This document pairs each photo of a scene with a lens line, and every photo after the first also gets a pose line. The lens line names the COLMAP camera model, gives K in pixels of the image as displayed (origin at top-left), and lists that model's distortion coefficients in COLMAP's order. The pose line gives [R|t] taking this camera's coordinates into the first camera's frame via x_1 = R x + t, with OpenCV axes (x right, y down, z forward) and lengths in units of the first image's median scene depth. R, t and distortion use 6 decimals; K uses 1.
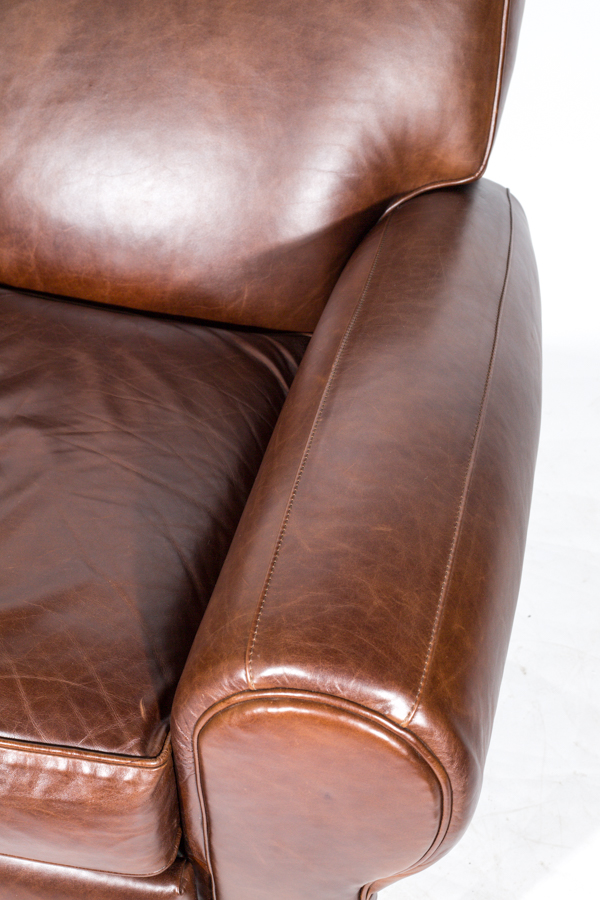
lens RADIAL K [[1361.2, 0, 300.0], [0, 1361.2, 450.0], [0, 0, 1]] dist [-0.114509, -0.052275]
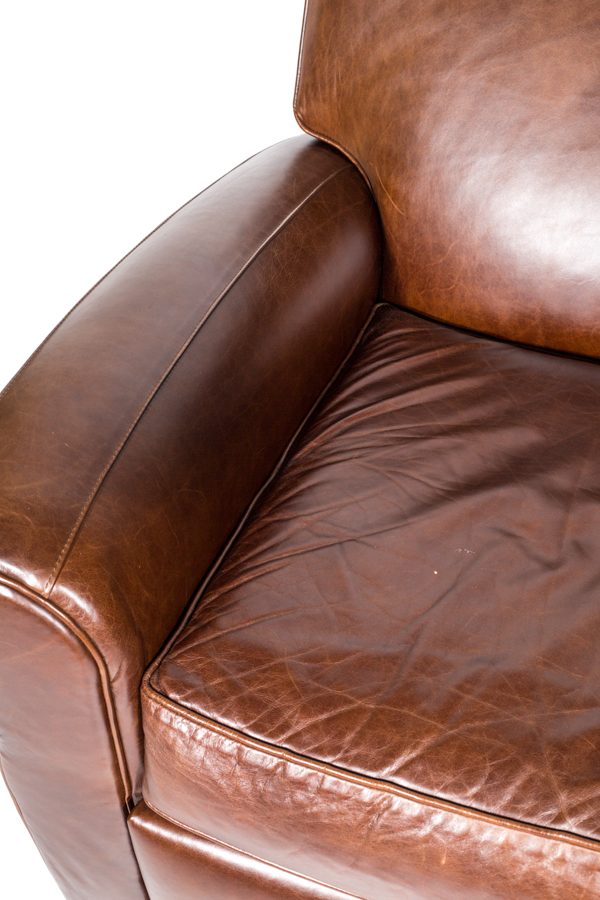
lens RADIAL K [[1361.2, 0, 300.0], [0, 1361.2, 450.0], [0, 0, 1]] dist [-0.114509, -0.052275]
pose [[0.993041, 0.017900, -0.116402, -0.343845], [-0.017929, 0.999839, 0.000793, -0.058229], [0.116398, 0.001299, 0.993202, 0.051385]]
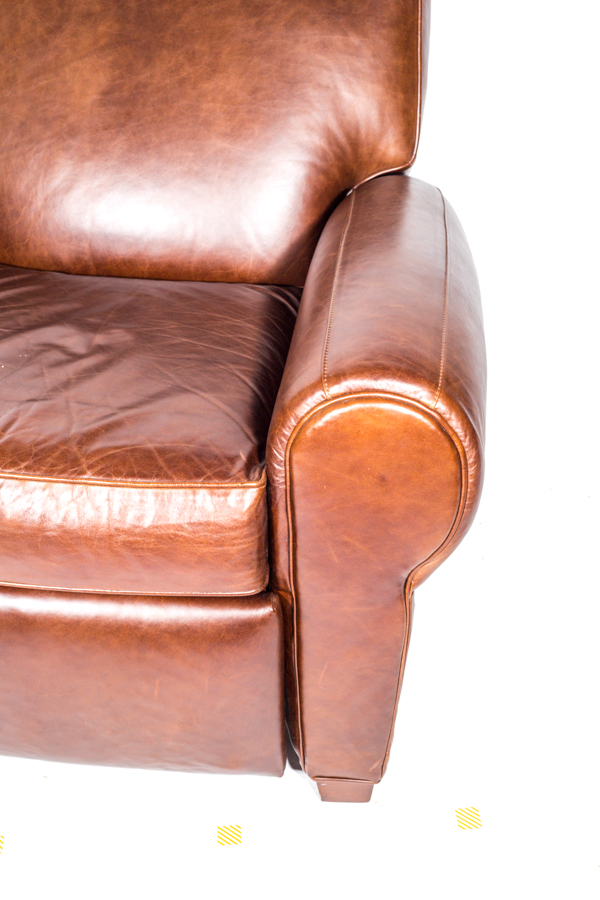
lens RADIAL K [[1361.2, 0, 300.0], [0, 1361.2, 450.0], [0, 0, 1]] dist [-0.114509, -0.052275]
pose [[0.991919, -0.082979, 0.095974, -0.184276], [0.099039, 0.979221, -0.176968, 0.423898], [-0.079295, 0.185043, 0.979526, -0.391609]]
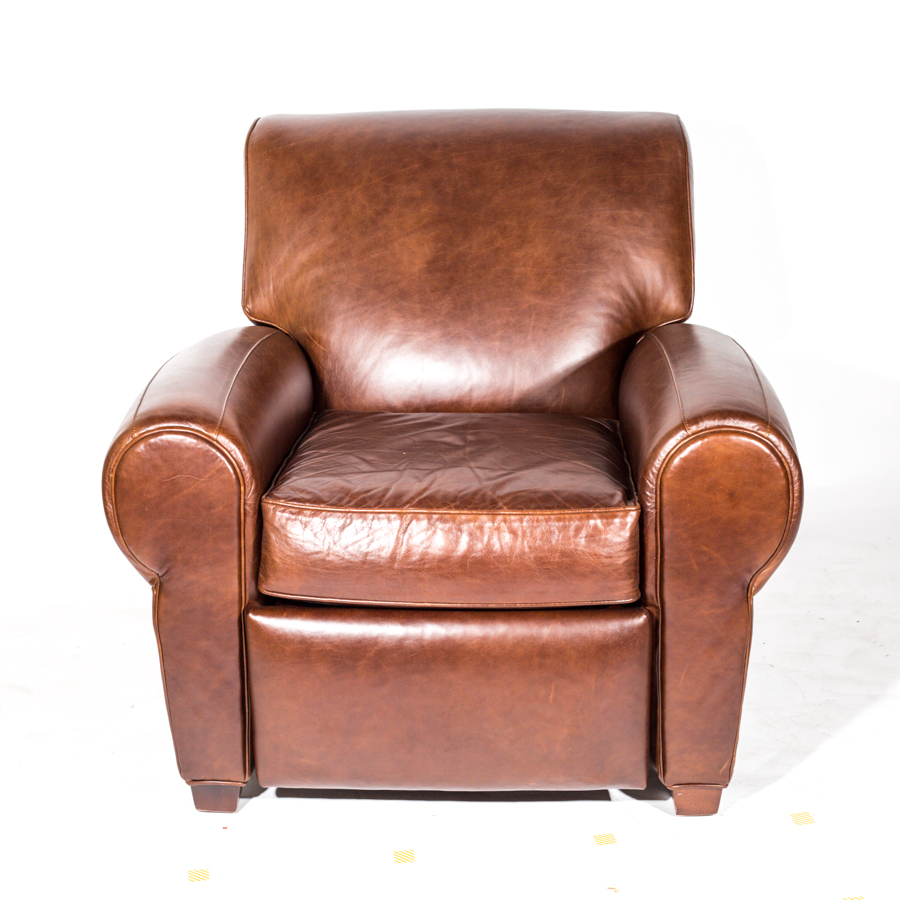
lens RADIAL K [[2023.0, 0, 450.0], [0, 2023.0, 450.0], [0, 0, 1]] dist [-0.070497, -0.426390]
pose [[0.978986, -0.090030, 0.182977, -0.808920], [0.158752, 0.899653, -0.406720, 1.176596], [-0.127999, 0.427222, 0.895041, -1.420705]]
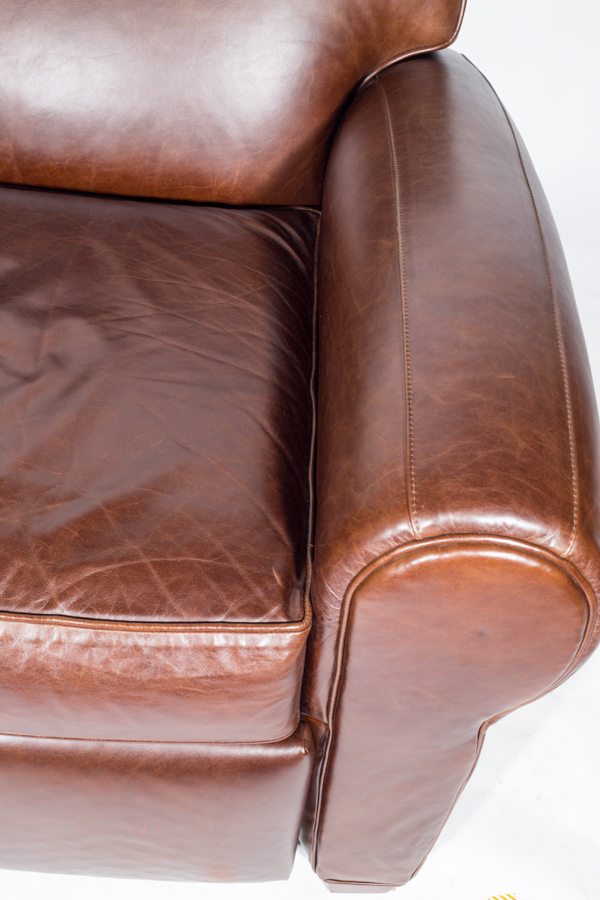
lens RADIAL K [[1361.2, 0, 300.0], [0, 1361.2, 450.0], [0, 0, 1]] dist [-0.114509, -0.052275]
pose [[0.978219, -0.100306, 0.181729, -0.262851], [0.085503, 0.992484, 0.087553, 0.008016], [-0.189145, -0.070108, 0.979443, -0.000448]]
